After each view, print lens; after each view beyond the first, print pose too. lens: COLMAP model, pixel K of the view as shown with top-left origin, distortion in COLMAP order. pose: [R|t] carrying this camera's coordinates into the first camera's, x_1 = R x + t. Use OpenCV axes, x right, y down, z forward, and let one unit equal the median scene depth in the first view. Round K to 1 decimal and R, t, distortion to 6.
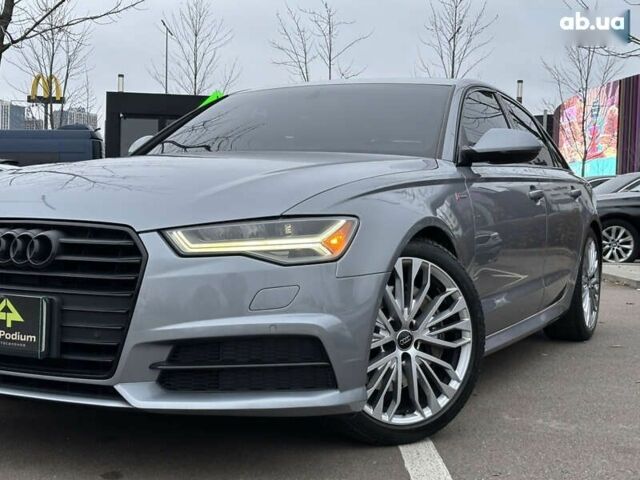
lens RADIAL K [[948.5, 0, 308.9], [0, 948.5, 240.2], [0, 0, 1]] dist [0.283286, -1.108432]
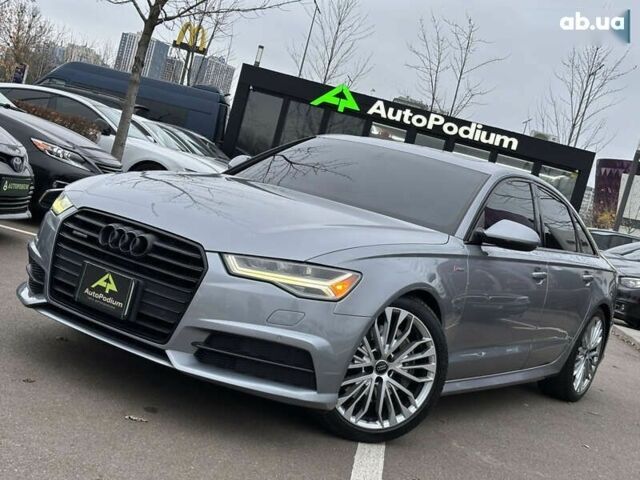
lens RADIAL K [[948.5, 0, 308.9], [0, 948.5, 240.2], [0, 0, 1]] dist [0.283286, -1.108432]
pose [[0.967433, 0.231978, -0.101287, 0.110269], [-0.230139, 0.972706, 0.029633, -0.098951], [0.105397, -0.005358, 0.994416, -0.398675]]
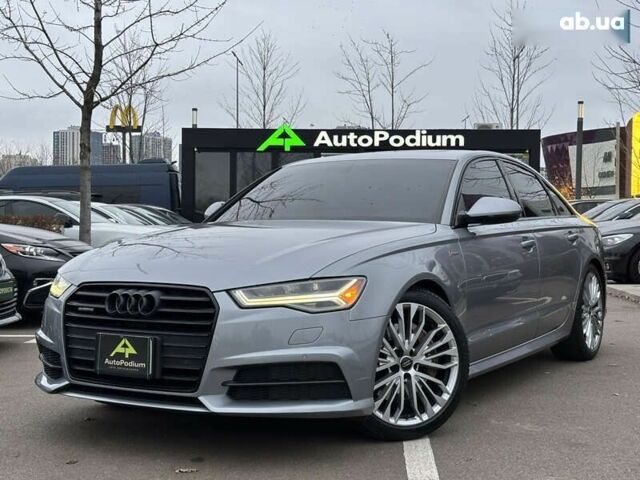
lens RADIAL K [[948.5, 0, 308.9], [0, 948.5, 240.2], [0, 0, 1]] dist [0.283286, -1.108432]
pose [[0.996970, -0.018487, -0.075555, 0.077996], [0.017115, 0.999677, -0.018763, -0.055923], [0.075878, 0.017413, 0.996965, -0.432477]]
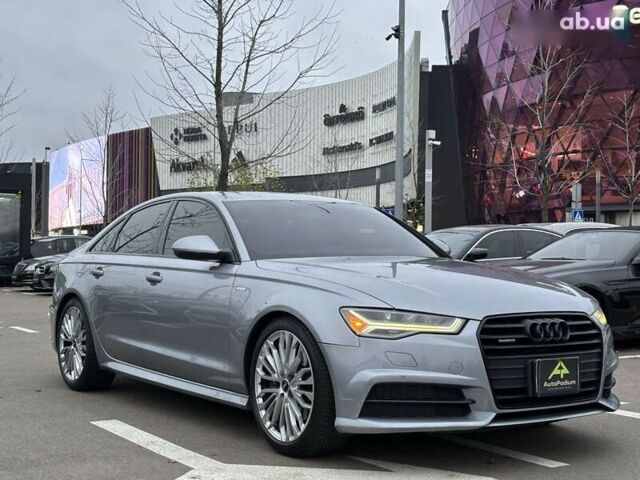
lens RADIAL K [[948.5, 0, 308.9], [0, 948.5, 240.2], [0, 0, 1]] dist [0.283286, -1.108432]
pose [[0.505786, -0.007575, 0.862625, -1.951491], [0.039316, 0.999125, -0.014278, -0.140778], [-0.861762, 0.041137, 0.505642, 0.515369]]
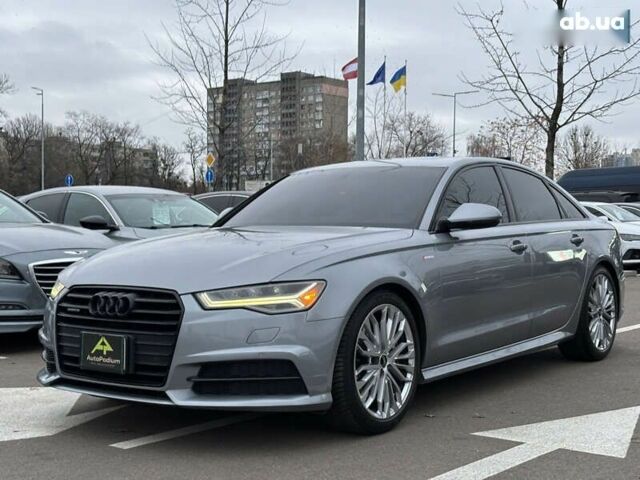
lens RADIAL K [[948.5, 0, 308.9], [0, 948.5, 240.2], [0, 0, 1]] dist [0.283286, -1.108432]
pose [[0.984738, -0.021776, -0.172675, 0.299484], [0.018614, 0.999629, -0.019906, -0.061174], [0.173044, 0.016388, 0.984778, -0.511424]]
